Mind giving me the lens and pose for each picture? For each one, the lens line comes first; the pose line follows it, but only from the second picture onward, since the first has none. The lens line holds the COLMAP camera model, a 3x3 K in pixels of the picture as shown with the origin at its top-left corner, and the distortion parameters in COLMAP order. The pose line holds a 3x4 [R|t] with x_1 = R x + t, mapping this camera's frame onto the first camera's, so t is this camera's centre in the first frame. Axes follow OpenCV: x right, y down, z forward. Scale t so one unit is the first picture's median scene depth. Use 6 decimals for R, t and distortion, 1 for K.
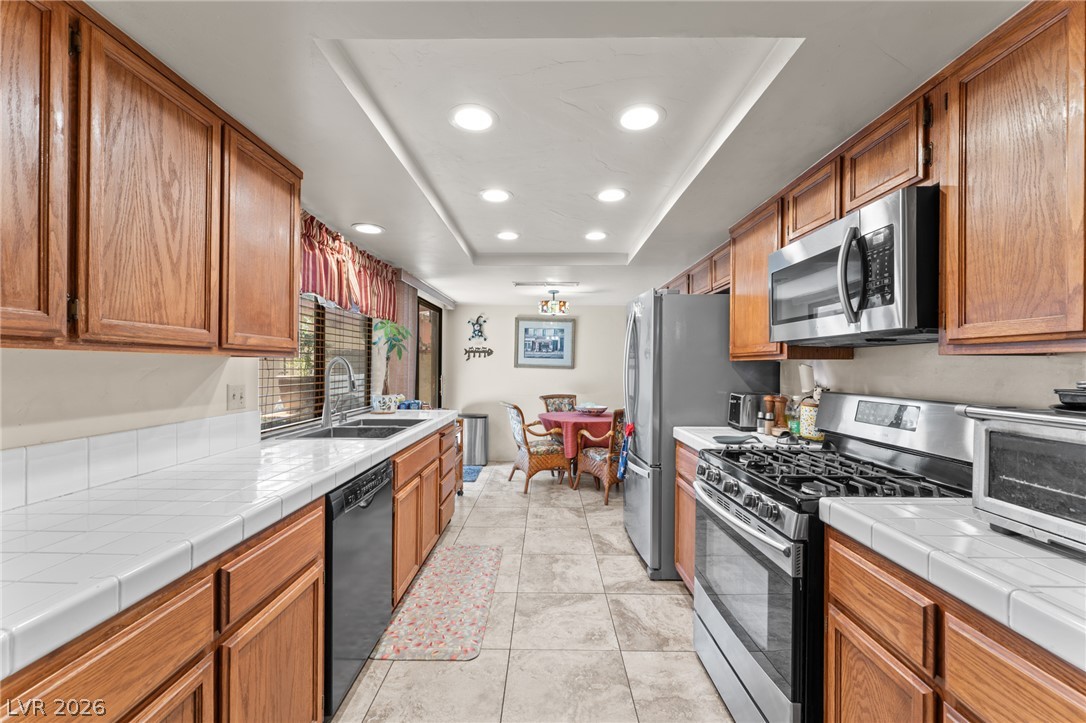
lens RADIAL K [[440.5, 0, 537.0], [0, 440.5, 363.7], [0, 0, 1]] dist [0.002298, -0.000778]
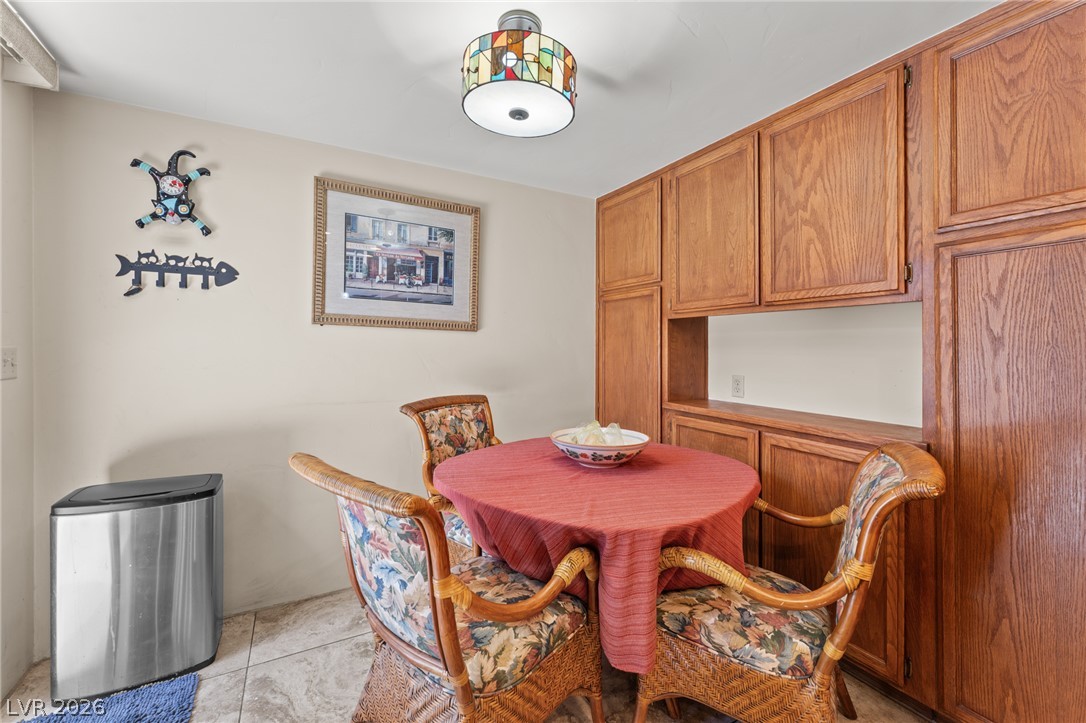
lens RADIAL K [[440.5, 0, 537.7], [0, 440.5, 354.4], [0, 0, 1]] dist [0.002298, -0.000778]
pose [[0.866197, -0.009159, 0.499619, -0.179754], [-0.003630, 0.999690, 0.024619, 0.057577], [-0.499690, -0.023139, 0.865895, 1.543742]]
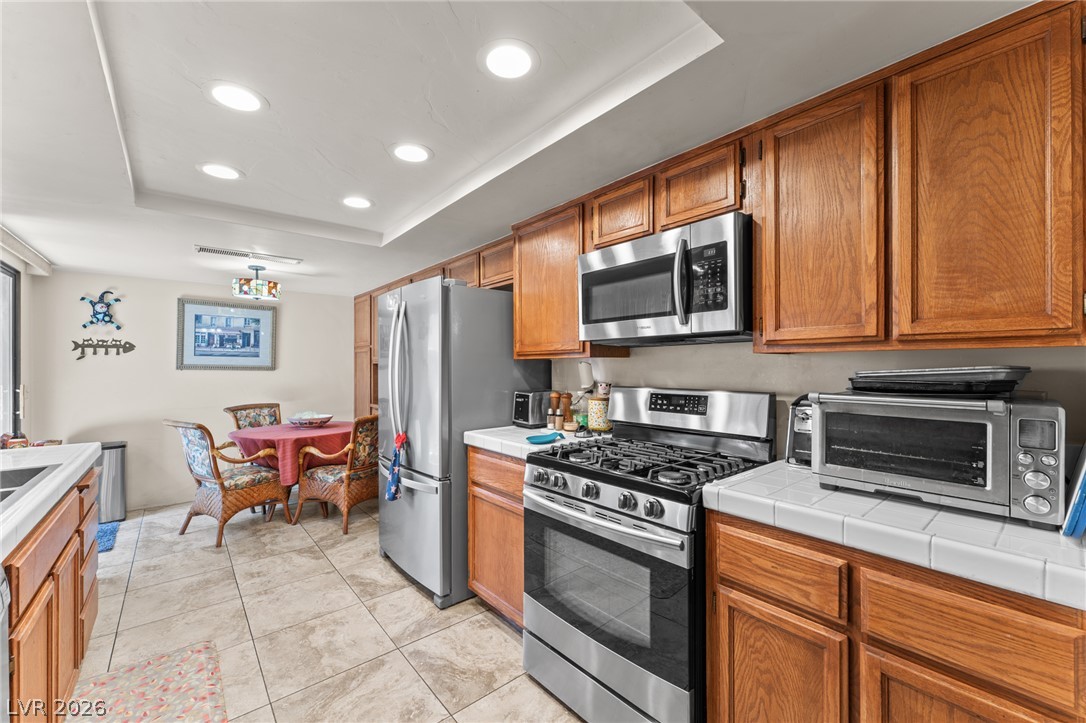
lens RADIAL K [[440.5, 0, 539.6], [0, 440.5, 364.2], [0, 0, 1]] dist [0.002298, -0.000778]
pose [[0.757510, -0.007575, 0.652779, -0.180055], [0.006341, 0.999971, 0.004246, 0.001218], [-0.652792, 0.000923, 0.757536, 0.235149]]
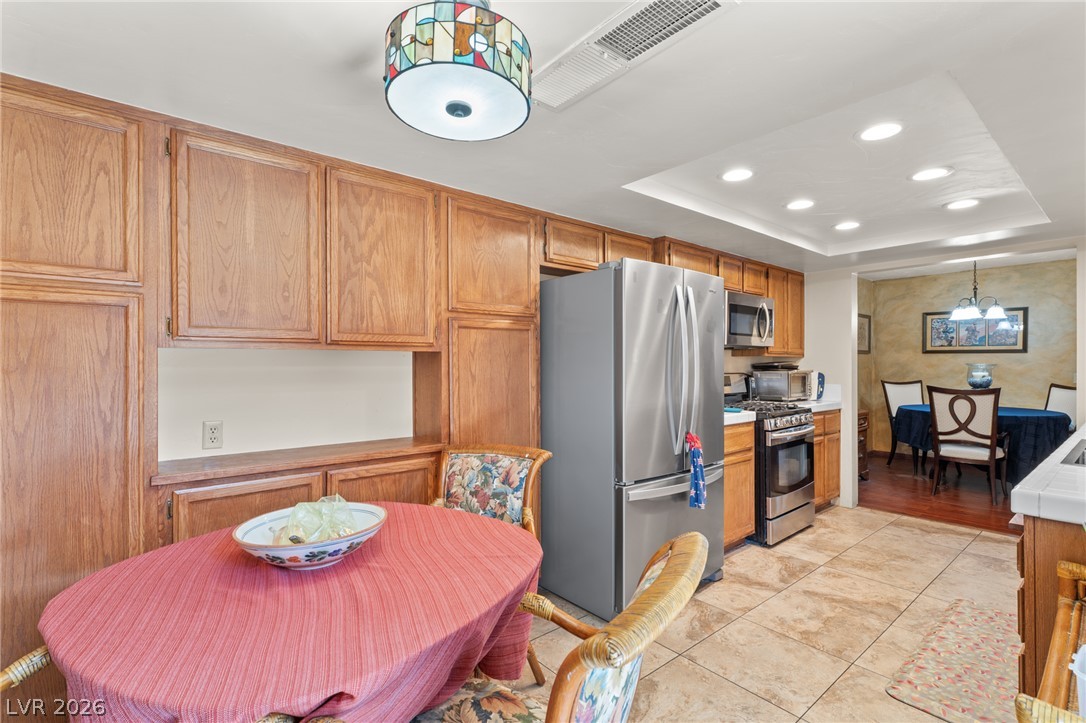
lens RADIAL K [[506.3, 0, 543.0], [0, 506.3, 365.2], [0, 0, 1]] dist [0.004053, 0.001763]
pose [[-0.662155, -0.008532, 0.749318, -0.350148], [-0.007104, 0.999962, 0.005109, 0.021659], [-0.749333, -0.001940, -0.662190, 2.285324]]
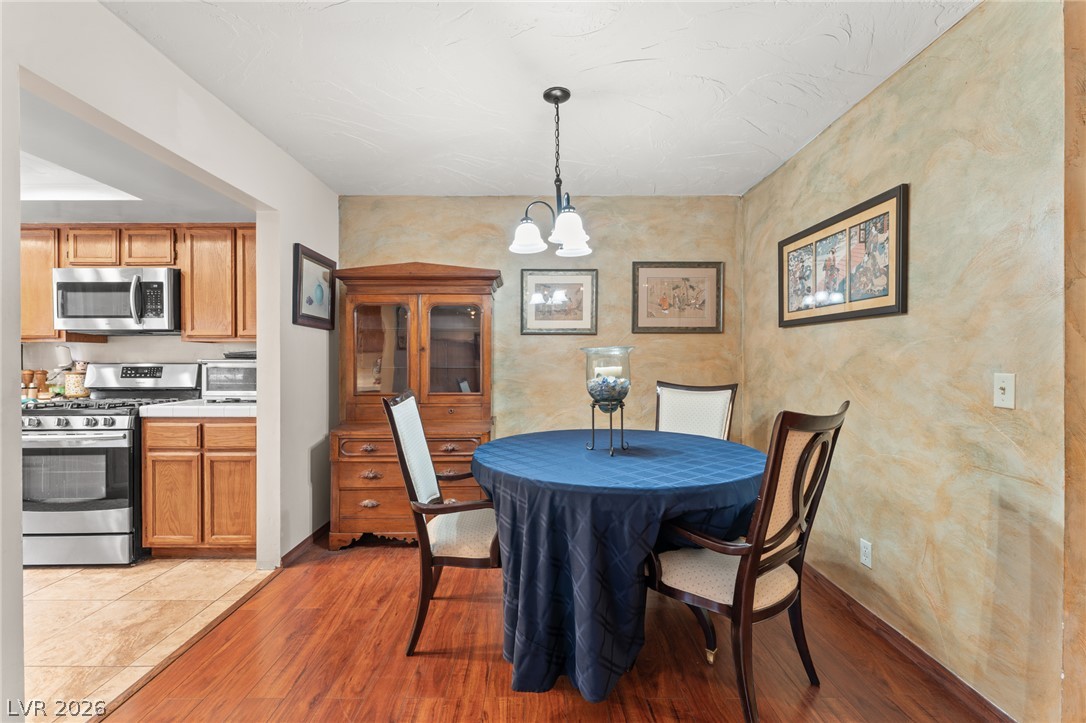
lens RADIAL K [[466.4, 0, 537.7], [0, 466.4, 361.2], [0, 0, 1]] dist [0.001241, -0.000535]
pose [[-0.013686, -0.009880, 0.999858, -0.847765], [-0.001017, 0.999951, 0.009867, 0.031394], [-0.999906, -0.000882, -0.013695, -0.461362]]
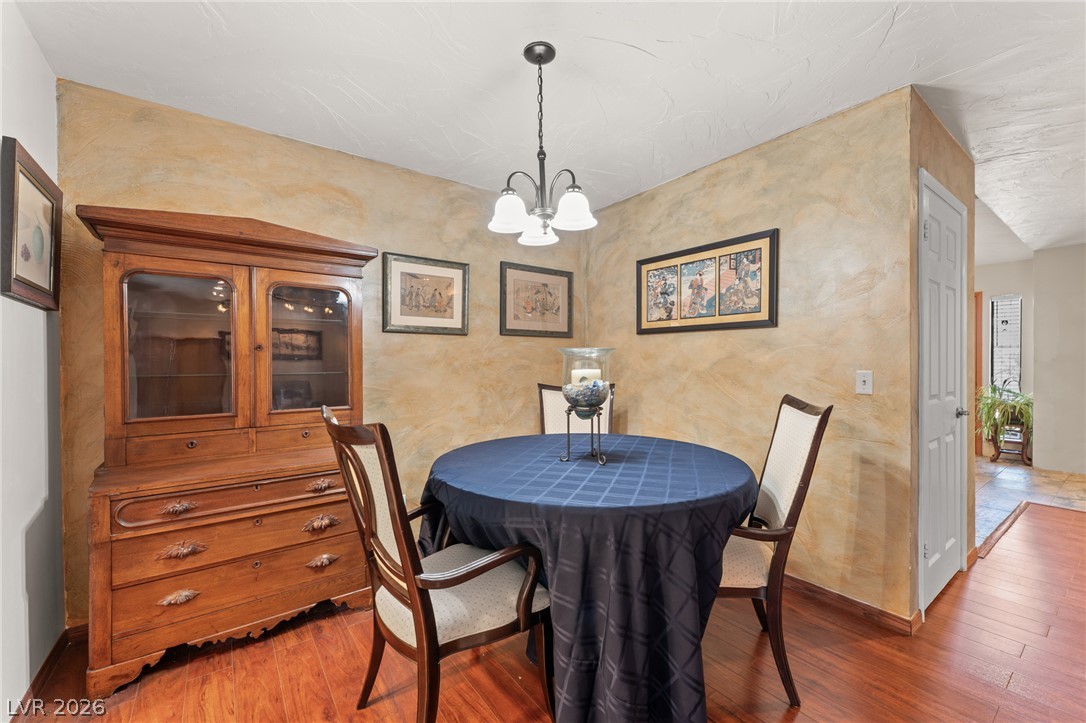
lens RADIAL K [[440.5, 0, 541.1], [0, 440.5, 365.5], [0, 0, 1]] dist [0.002298, -0.000778]
pose [[-0.603036, -0.009836, 0.797654, -0.532583], [-0.001634, 0.999937, 0.011095, 0.035143], [-0.797713, 0.005387, -0.603014, -0.071247]]
